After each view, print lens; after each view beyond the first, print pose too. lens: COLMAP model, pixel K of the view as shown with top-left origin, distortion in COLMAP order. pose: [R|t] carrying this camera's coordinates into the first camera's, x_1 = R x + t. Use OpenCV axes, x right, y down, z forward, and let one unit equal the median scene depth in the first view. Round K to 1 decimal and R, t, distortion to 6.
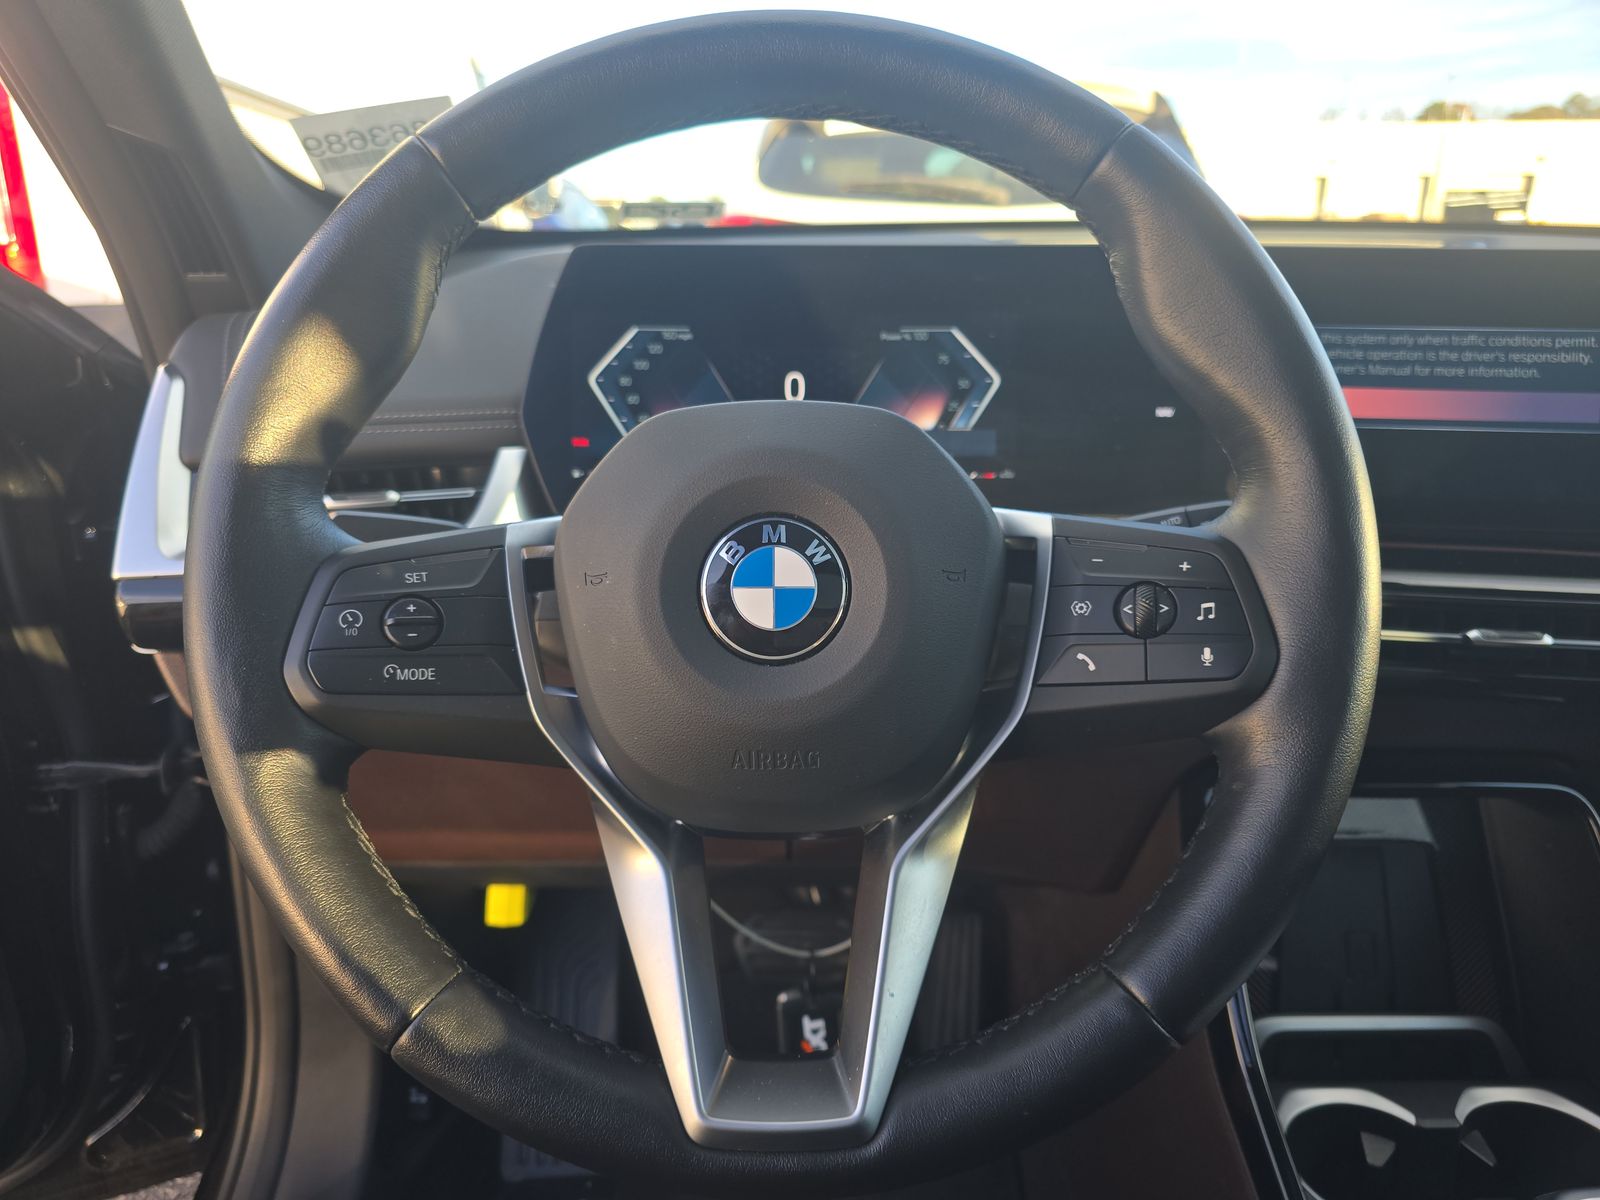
lens RADIAL K [[1072.3, 0, 801.8], [0, 1072.3, 584.1], [0, 0, 1]] dist [0.060028, -0.099435]
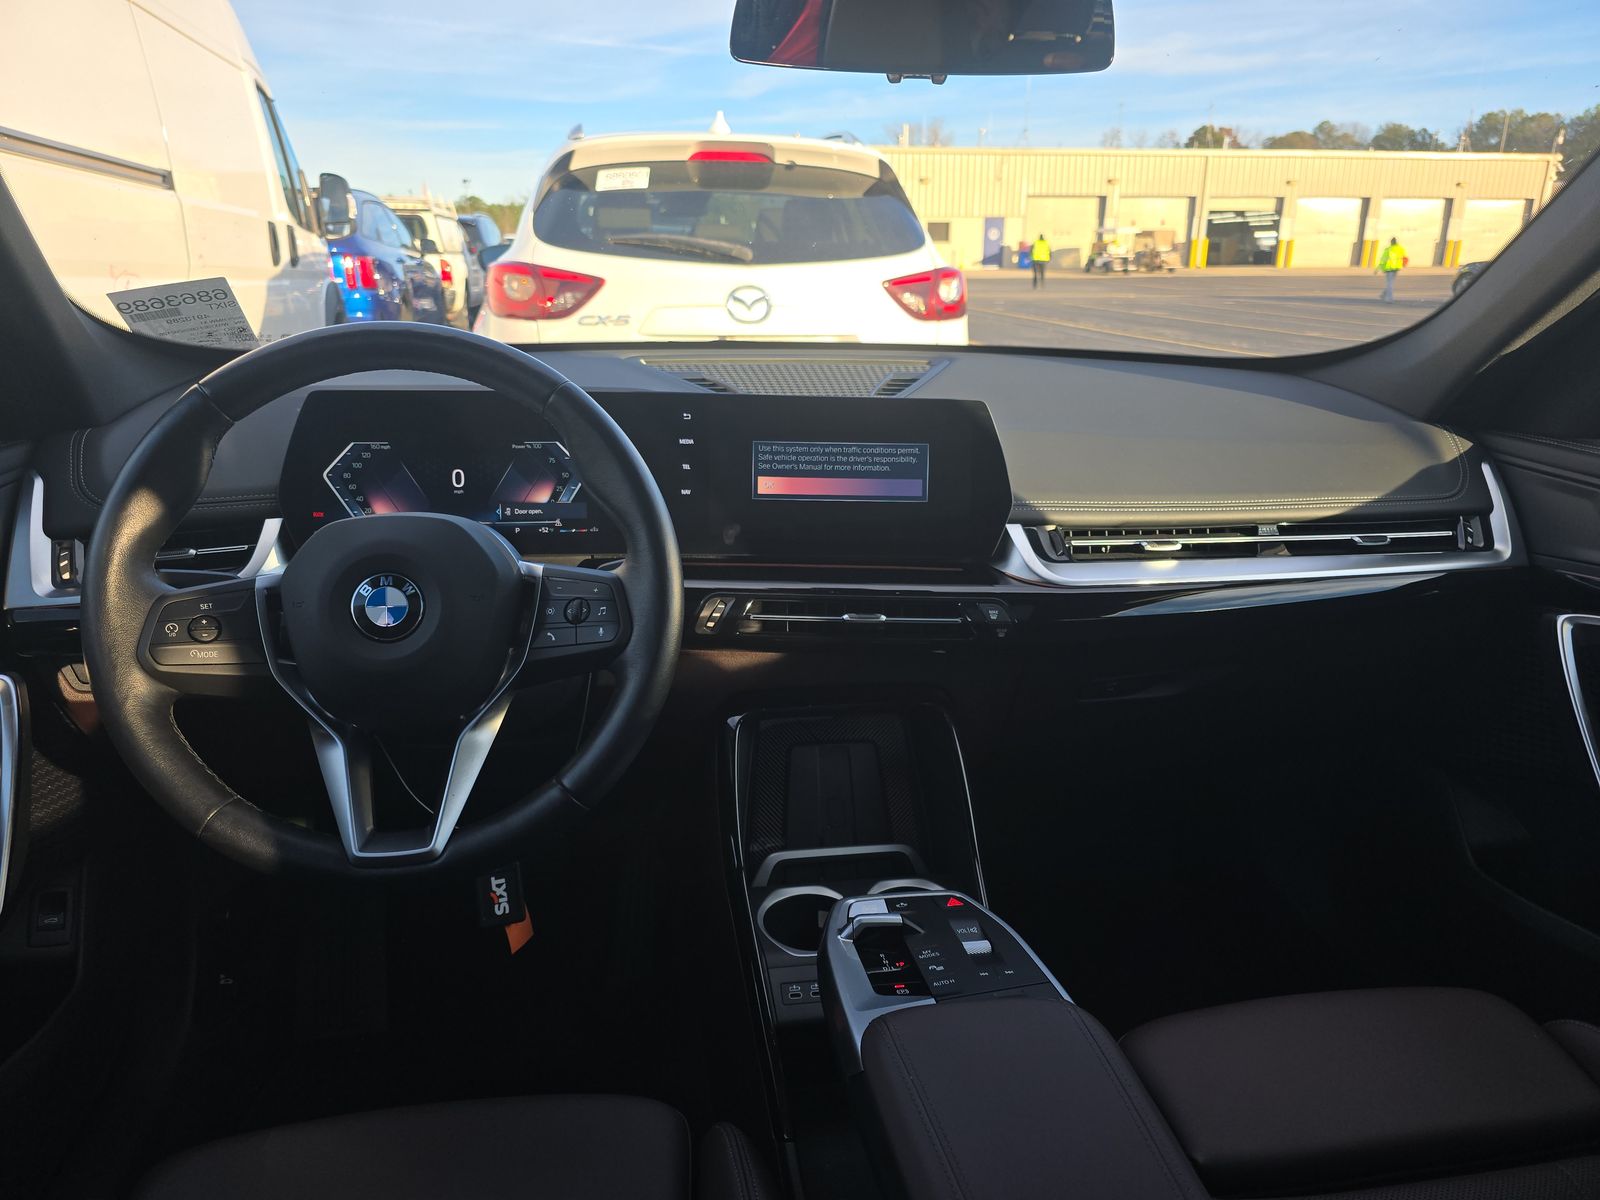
lens RADIAL K [[1071.8, 0, 800.0], [0, 1071.8, 600.0], [0, 0, 1]] dist [0.049343, -0.043621]
pose [[0.988676, -0.029035, 0.147230, 0.267578], [0.026839, 0.999497, 0.016887, -0.013369], [-0.147647, -0.012744, 0.988958, -0.709461]]
